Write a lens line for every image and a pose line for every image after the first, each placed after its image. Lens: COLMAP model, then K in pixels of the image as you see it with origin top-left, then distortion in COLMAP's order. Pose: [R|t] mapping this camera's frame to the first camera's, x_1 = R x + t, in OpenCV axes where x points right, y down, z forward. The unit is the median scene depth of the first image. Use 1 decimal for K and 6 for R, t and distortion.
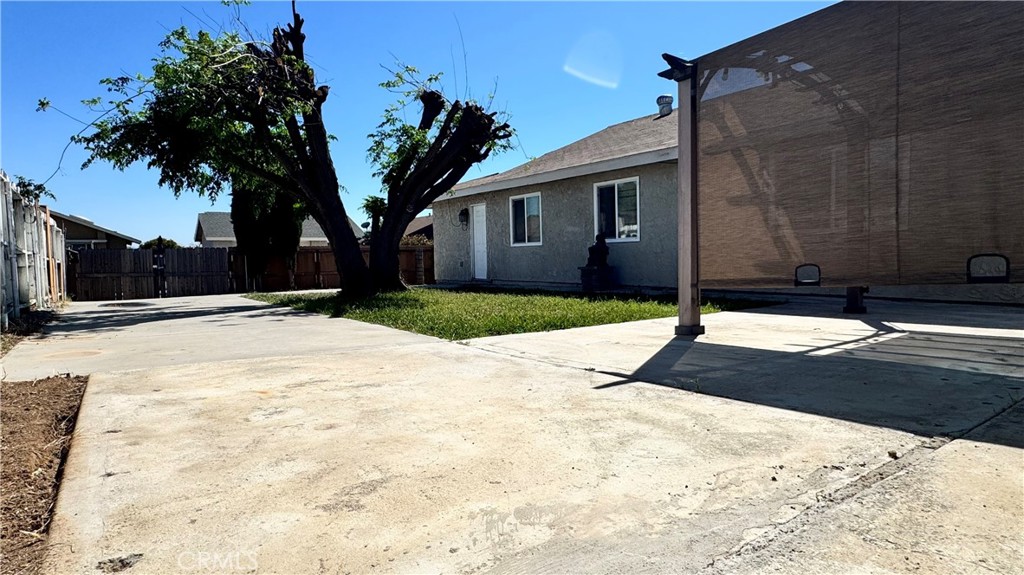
lens RADIAL K [[560.0, 0, 513.8], [0, 560.0, 289.2], [0, 0, 1]] dist [-0.003170, -0.002255]
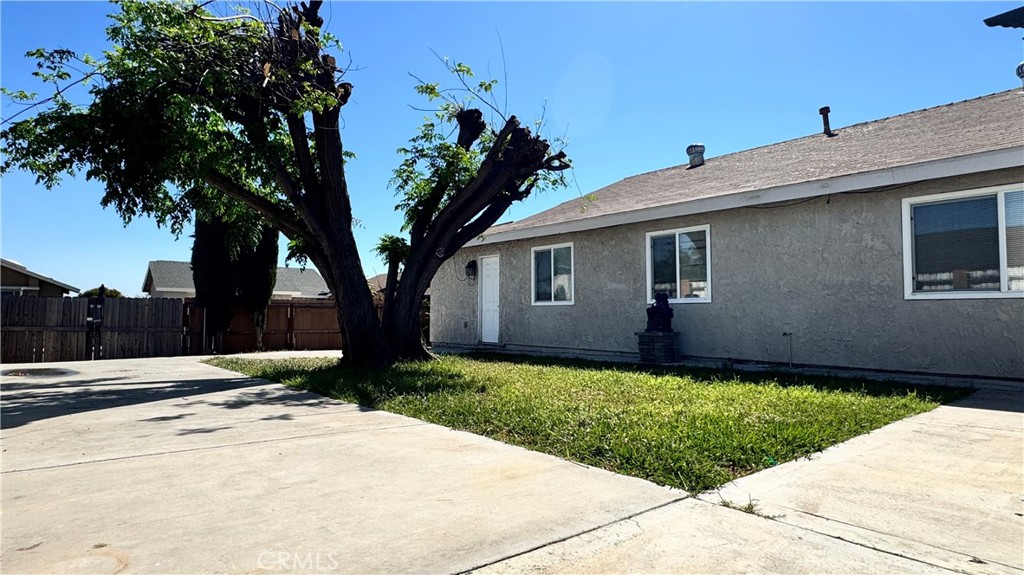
lens RADIAL K [[560.0, 0, 512.6], [0, 560.0, 287.0], [0, 0, 1]] dist [-0.003170, -0.002255]
pose [[0.997279, 0.027039, 0.068577, -0.132668], [-0.019222, 0.993501, -0.112192, -0.012005], [-0.071165, 0.110569, 0.991317, 0.225674]]
